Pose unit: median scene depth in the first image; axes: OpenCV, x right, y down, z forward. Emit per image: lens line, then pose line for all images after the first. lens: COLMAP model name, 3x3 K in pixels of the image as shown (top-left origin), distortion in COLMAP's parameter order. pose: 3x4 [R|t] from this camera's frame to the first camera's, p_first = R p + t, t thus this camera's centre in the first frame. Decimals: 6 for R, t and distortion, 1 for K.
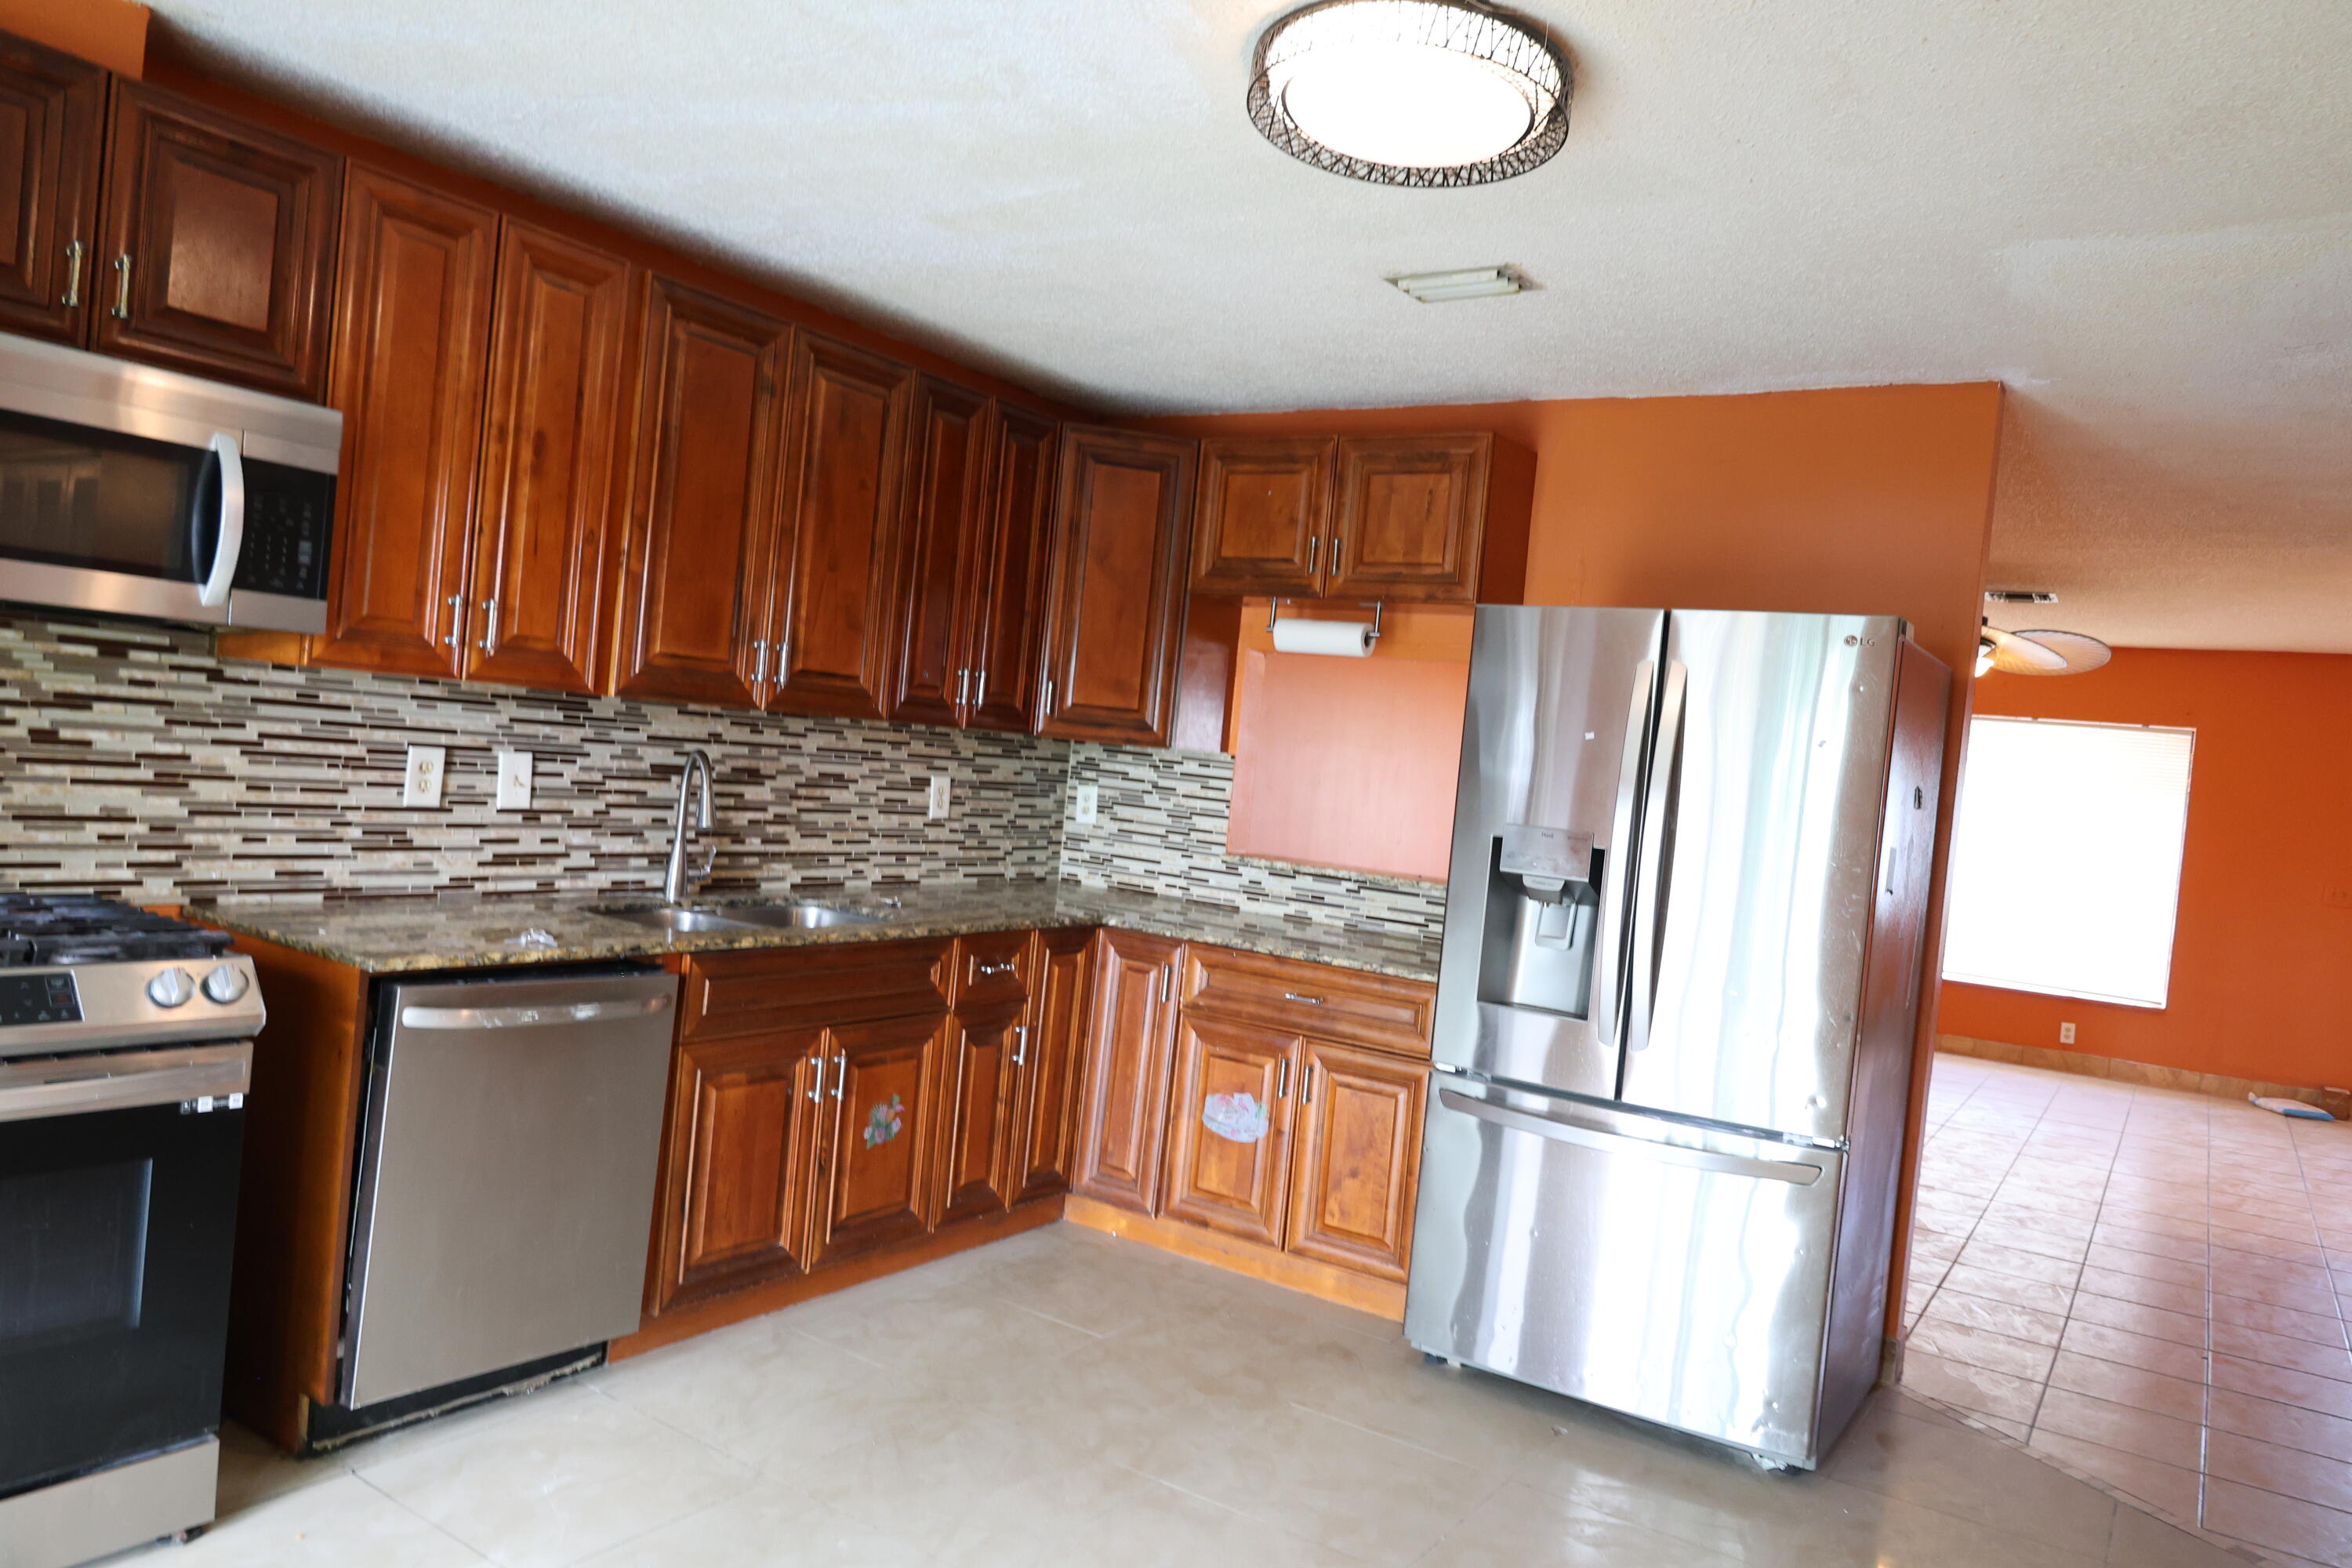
lens RADIAL K [[1593.4, 0, 1175.7], [0, 1593.4, 795.5], [0, 0, 1]] dist [-0.011295, -0.003228]
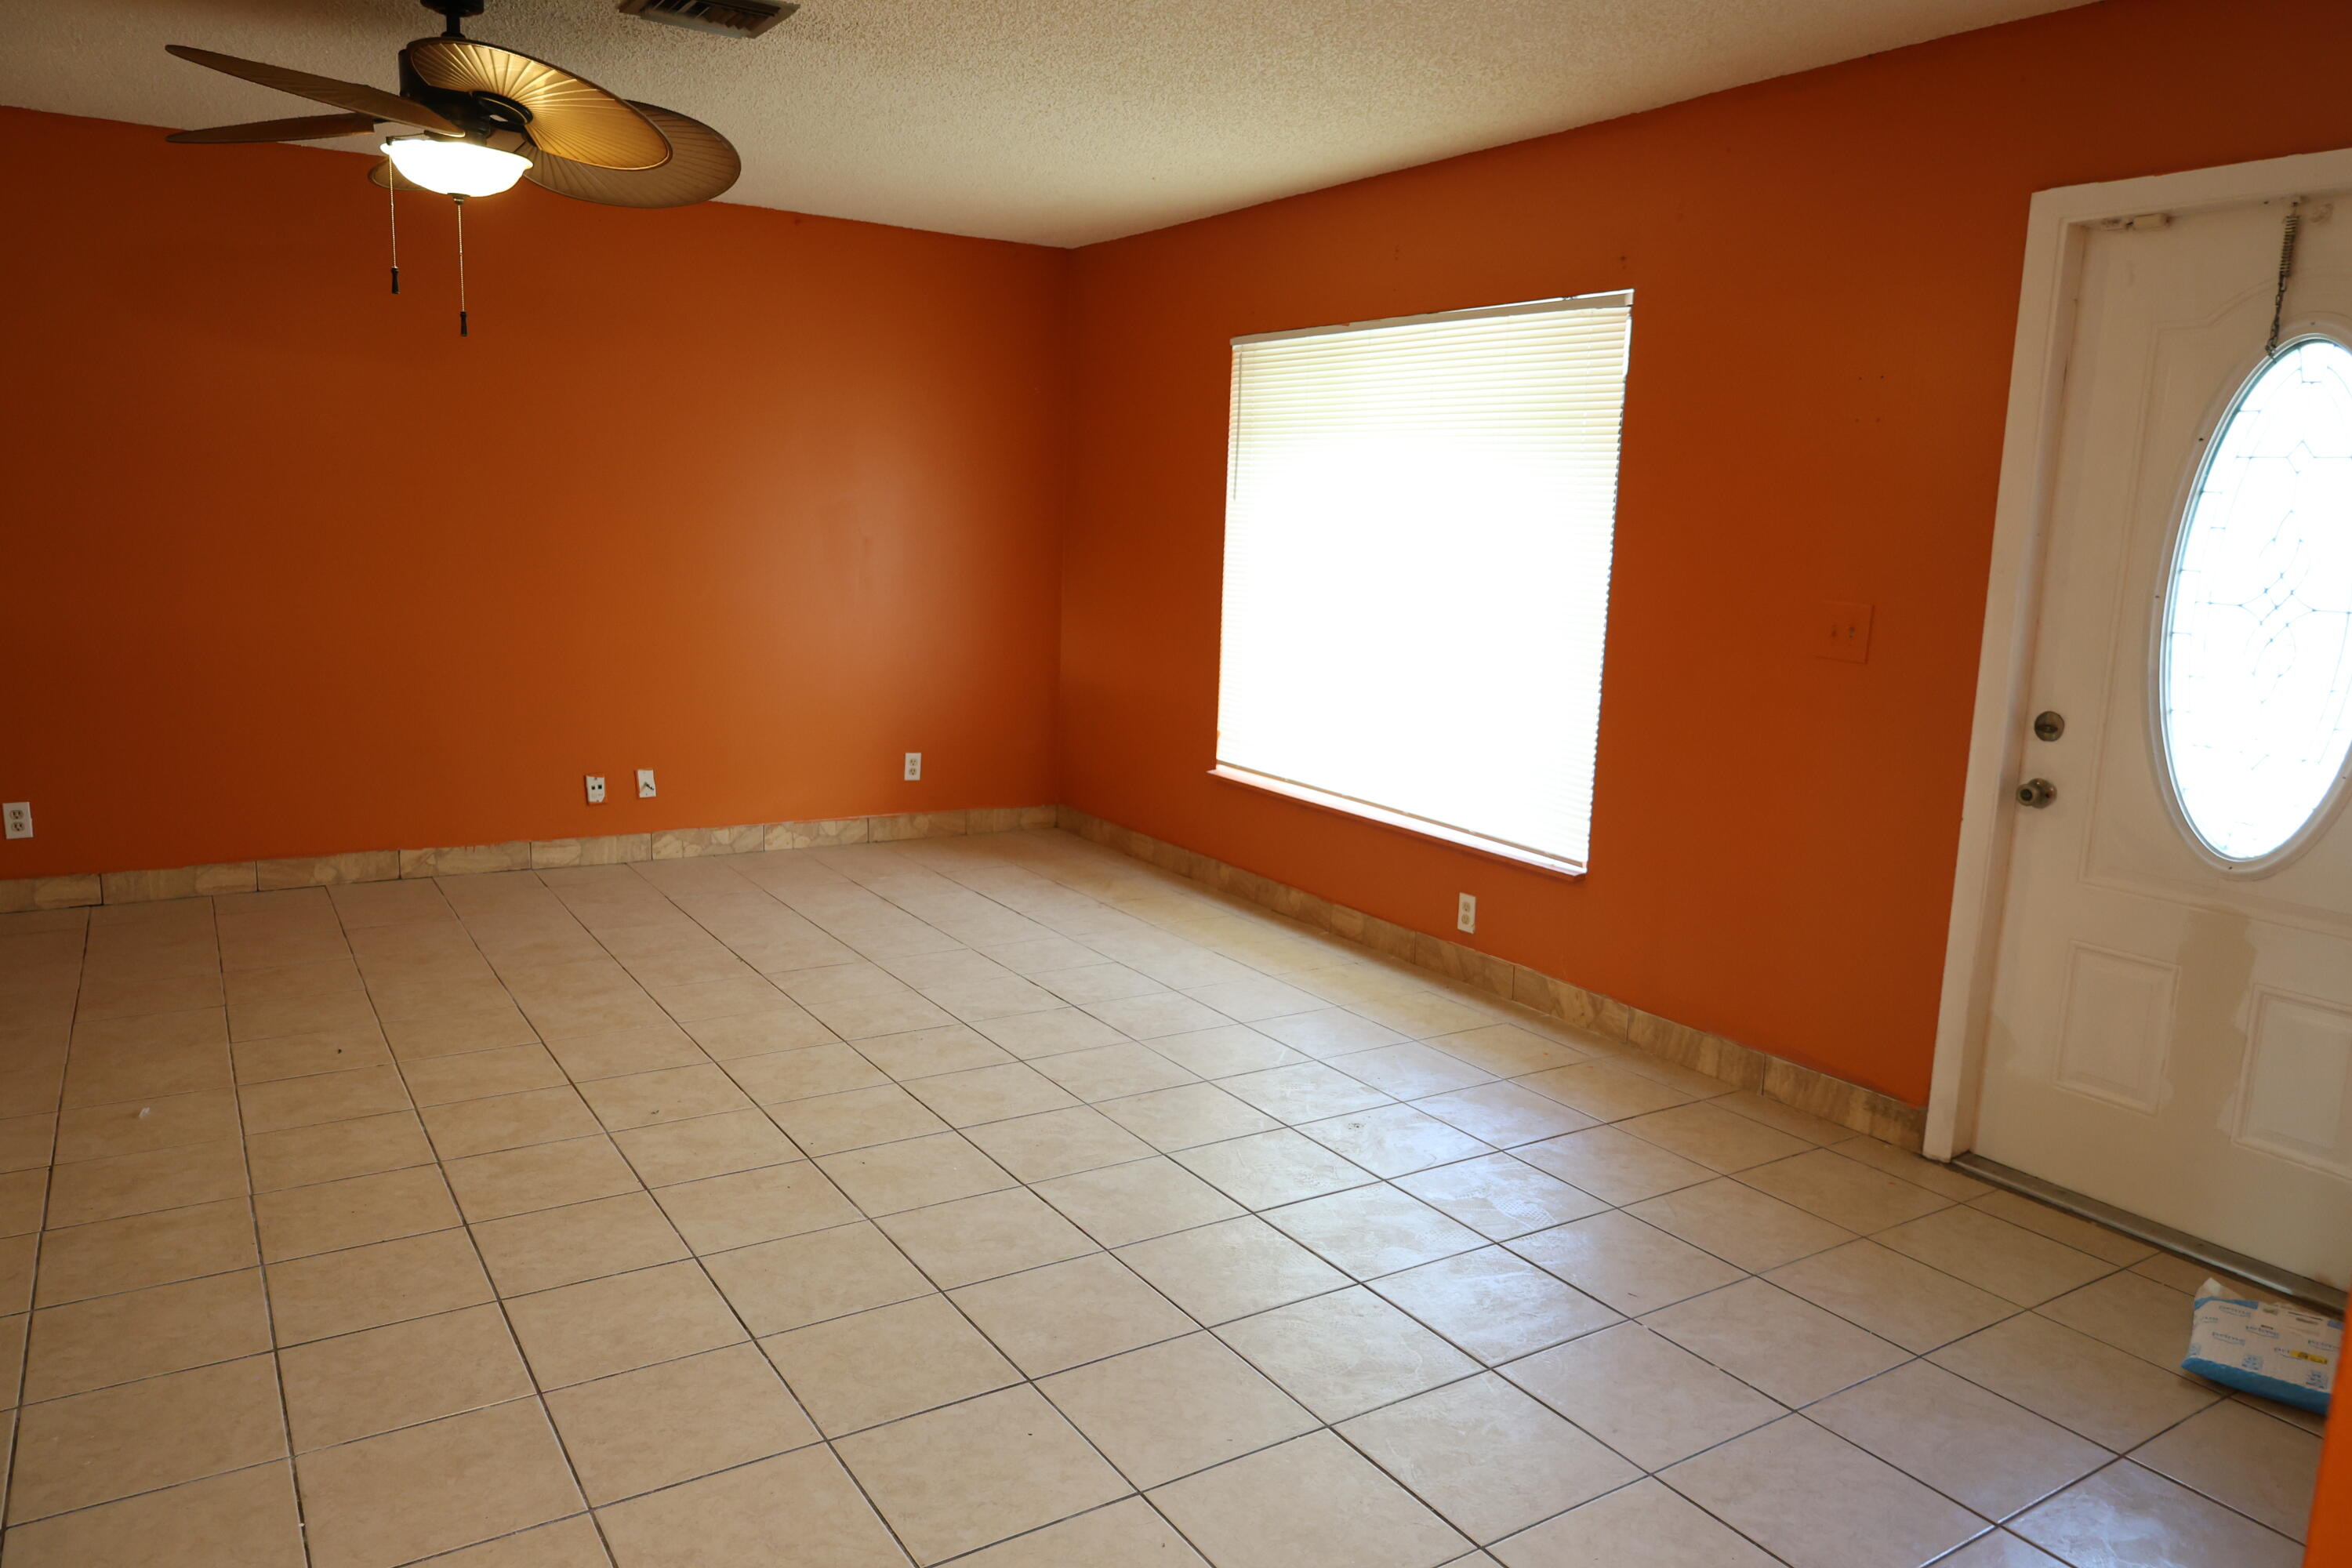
lens RADIAL K [[1593.4, 0, 1170.8], [0, 1593.4, 788.5], [0, 0, 1]] dist [-0.011295, -0.003228]
pose [[0.910231, 0.008553, -0.414012, 0.702990], [0.041173, 0.992963, 0.111035, 0.045728], [0.412048, -0.118114, 0.903474, 0.490244]]
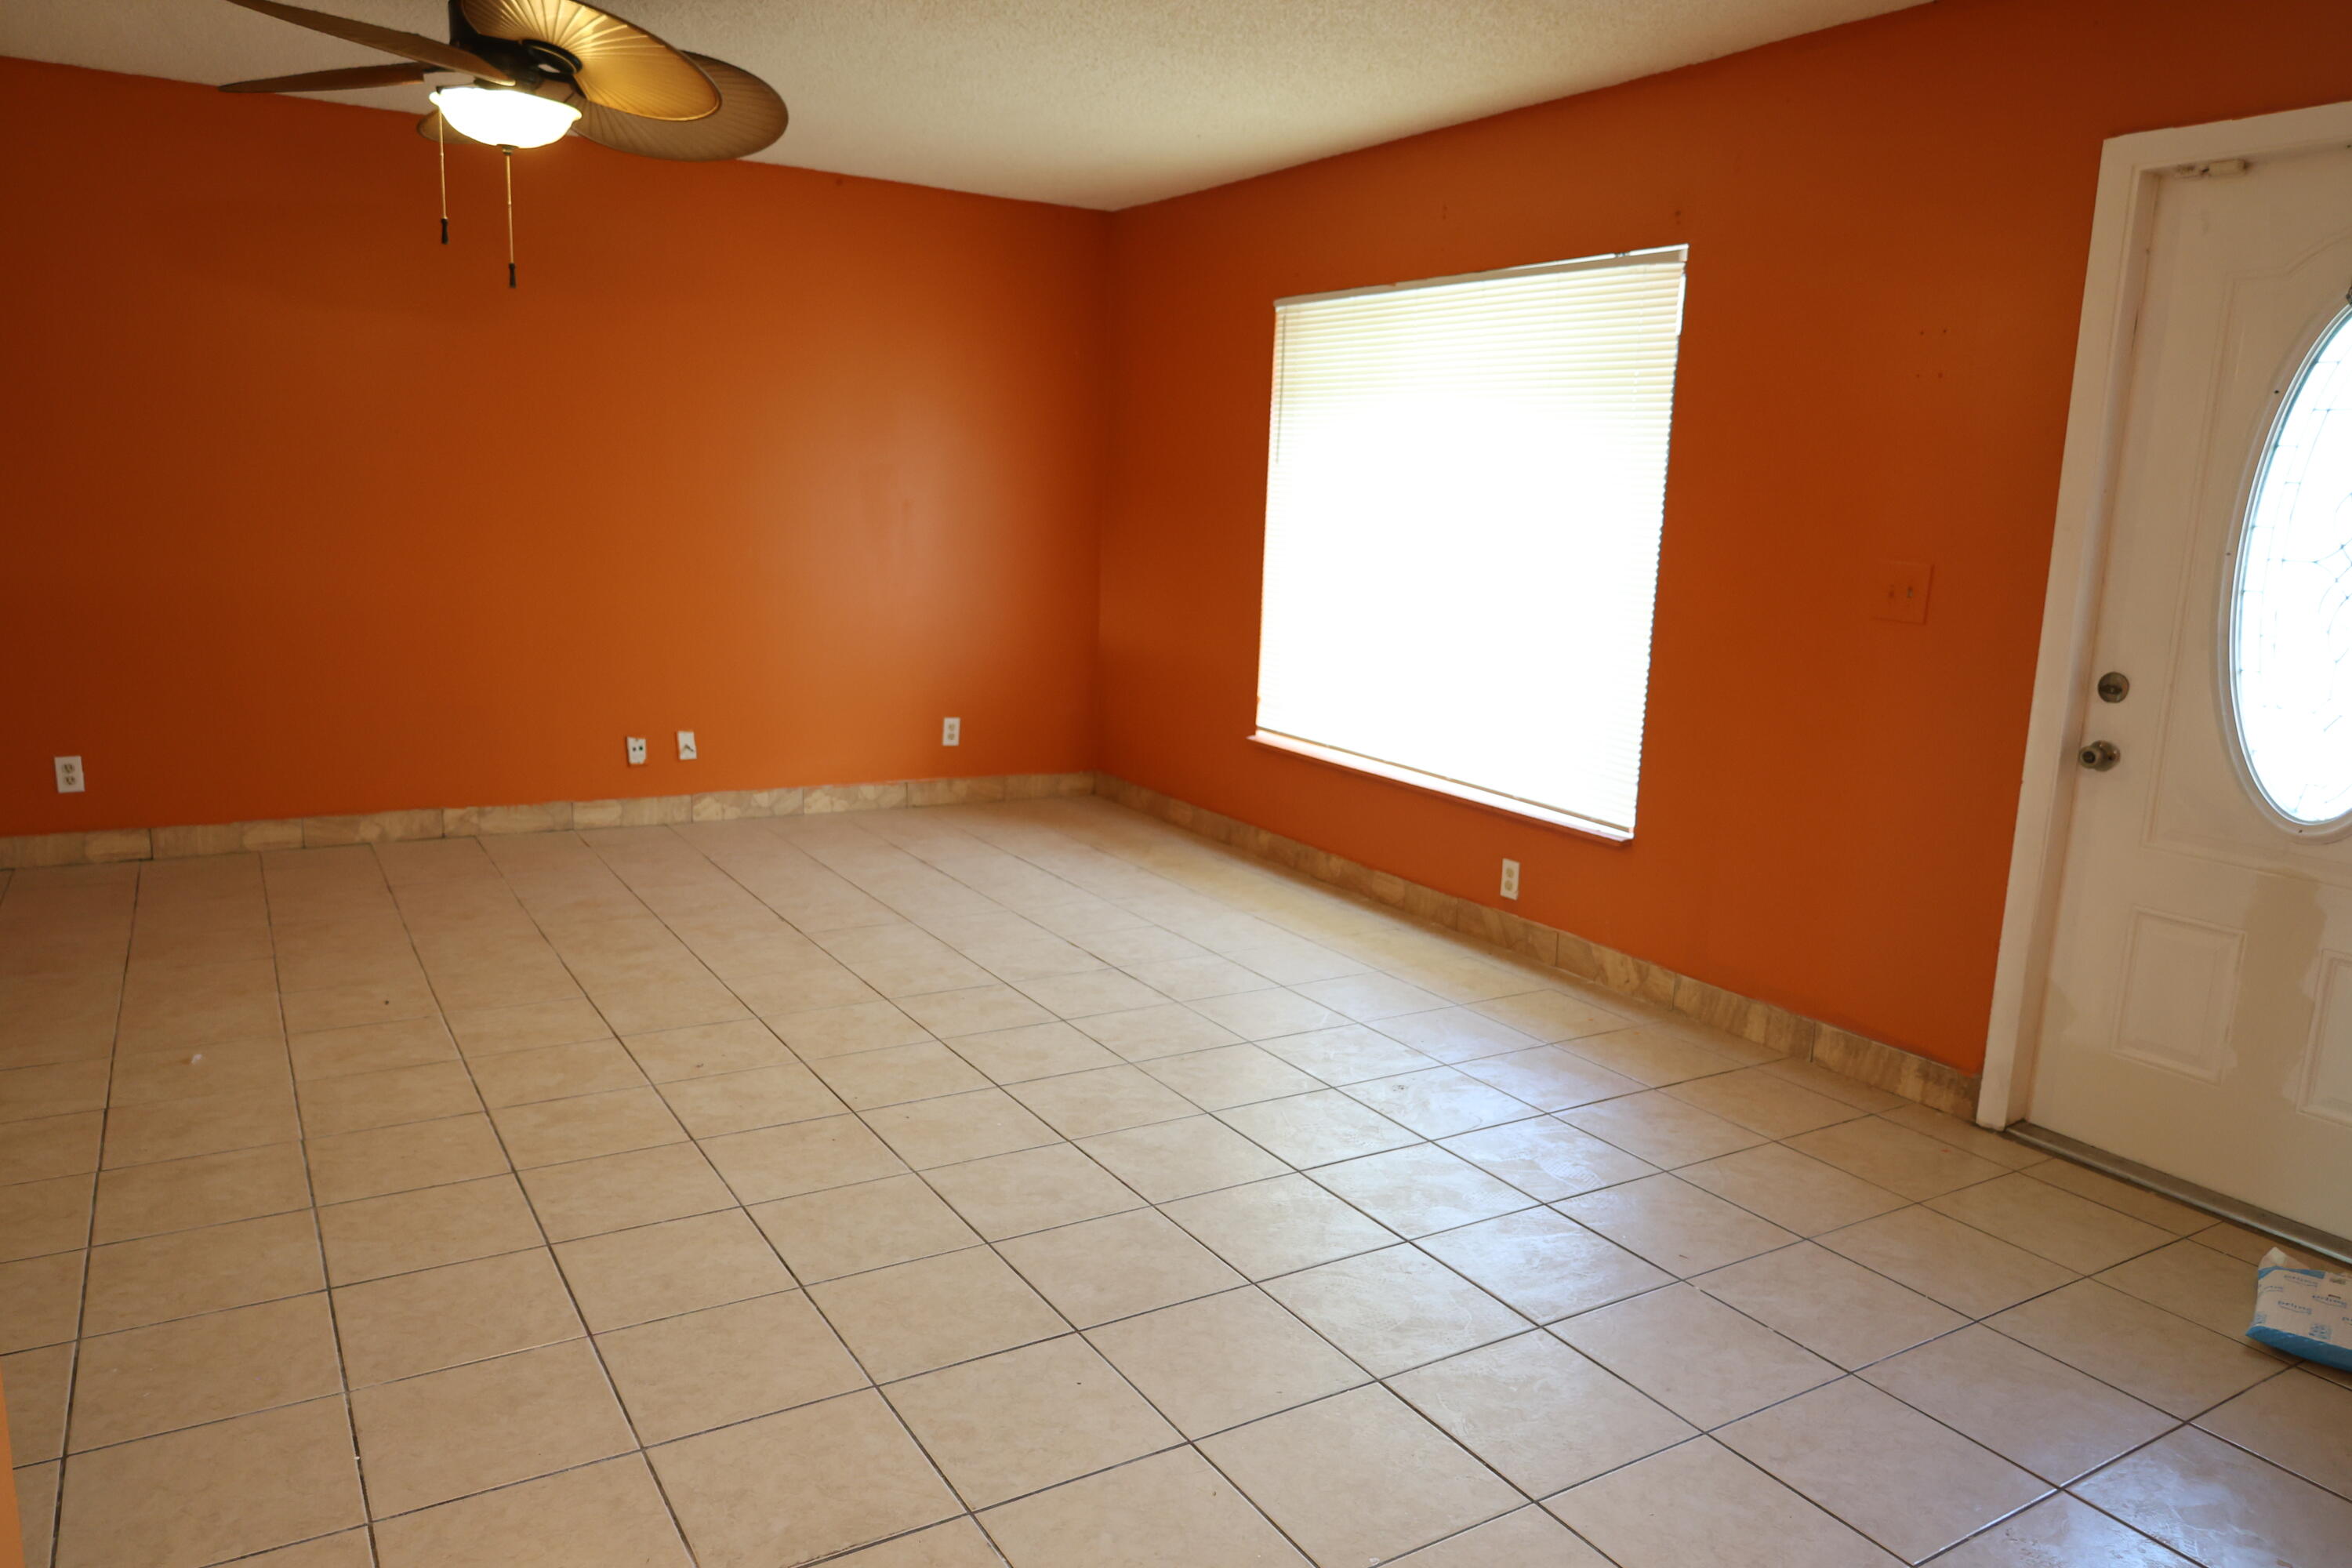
lens RADIAL K [[1593.4, 0, 1167.9], [0, 1593.4, 784.5], [0, 0, 1]] dist [-0.011295, -0.003228]
pose [[0.901532, 0.019520, -0.432273, 0.698309], [0.036622, 0.991956, 0.121172, 0.051083], [0.431161, -0.125071, 0.893565, 0.490257]]
